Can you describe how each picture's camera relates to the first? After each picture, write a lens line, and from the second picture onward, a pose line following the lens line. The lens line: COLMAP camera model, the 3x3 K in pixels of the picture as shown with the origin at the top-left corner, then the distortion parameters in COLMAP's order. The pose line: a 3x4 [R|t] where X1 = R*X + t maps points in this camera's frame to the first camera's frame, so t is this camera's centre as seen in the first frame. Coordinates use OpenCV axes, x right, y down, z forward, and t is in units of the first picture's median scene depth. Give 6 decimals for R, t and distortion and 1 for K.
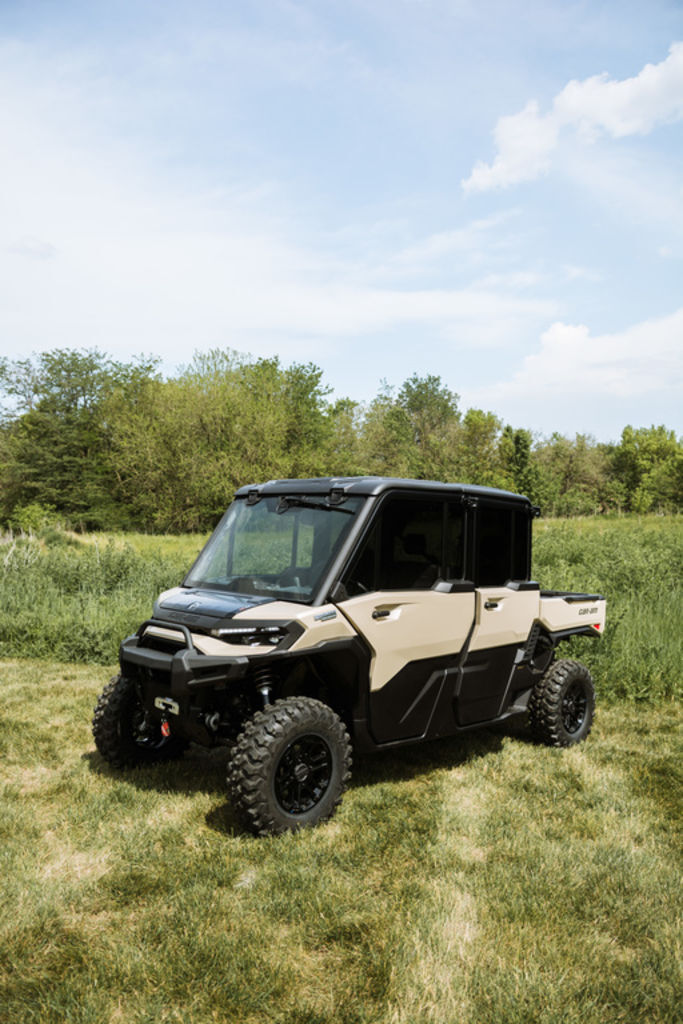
lens RADIAL K [[861.2, 0, 341.5], [0, 861.2, 512.0], [0, 0, 1]] dist [-0.081120, -0.001086]
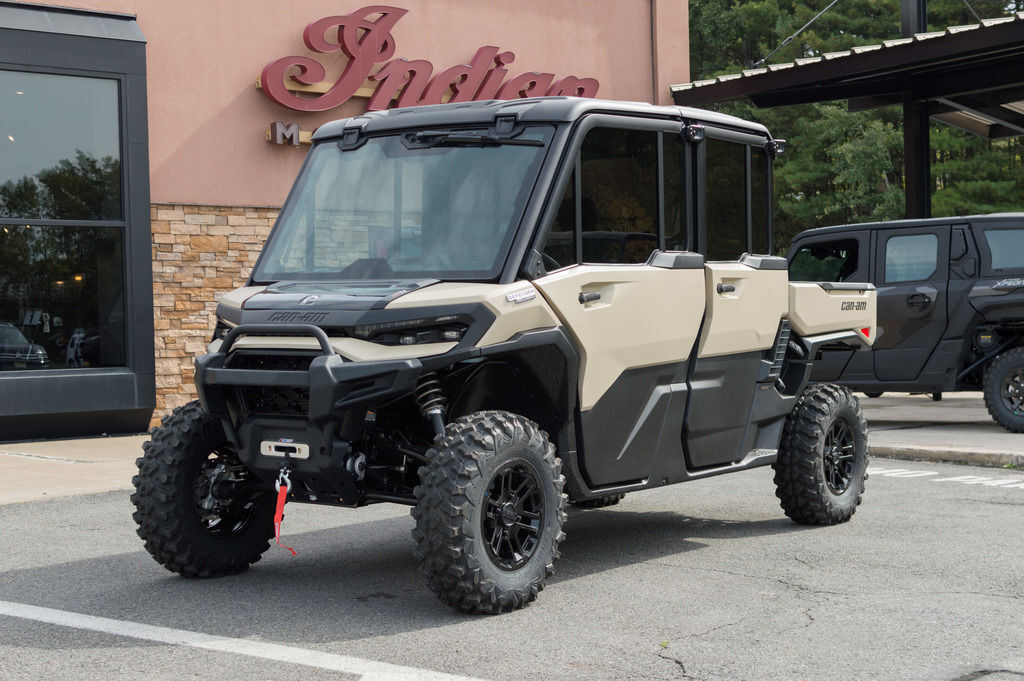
lens RADIAL K [[1992.9, 0, 512.0], [0, 1992.9, 340.5], [0, 0, 1]] dist [-0.400104, -0.019803]
pose [[0.984301, -0.057829, 0.166757, -0.279631], [0.048571, 0.997071, 0.059078, 0.059325], [-0.169685, -0.050051, 0.984227, -0.534684]]
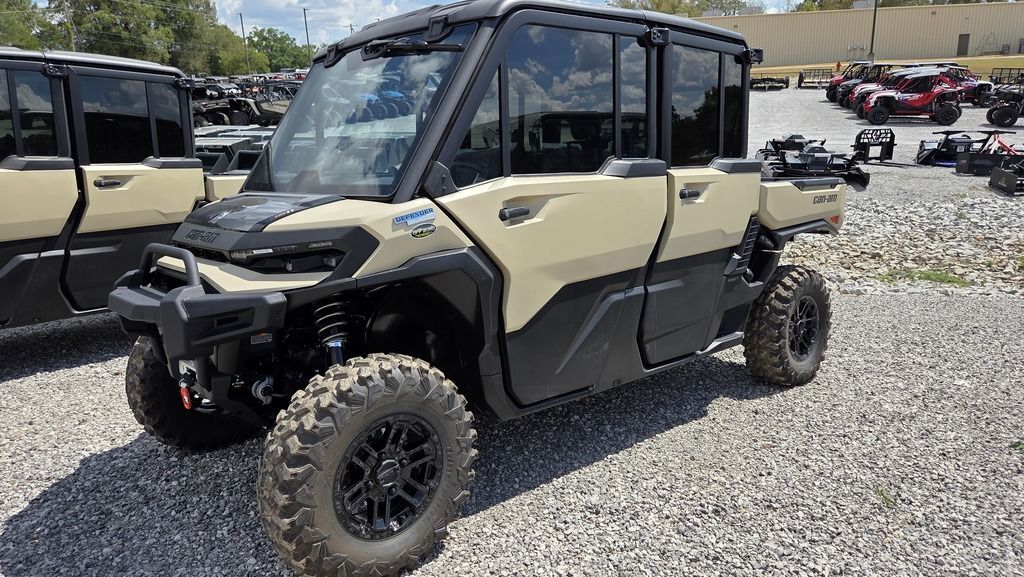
lens RADIAL K [[783.5, 0, 512.0], [0, 783.5, 288.5], [0, 0, 1]] dist [0.002225, 0.000240]
pose [[0.997467, -0.050383, -0.050217, 0.071527], [0.058913, 0.980743, 0.186206, 0.068316], [0.039868, -0.188693, 0.981227, 0.436273]]
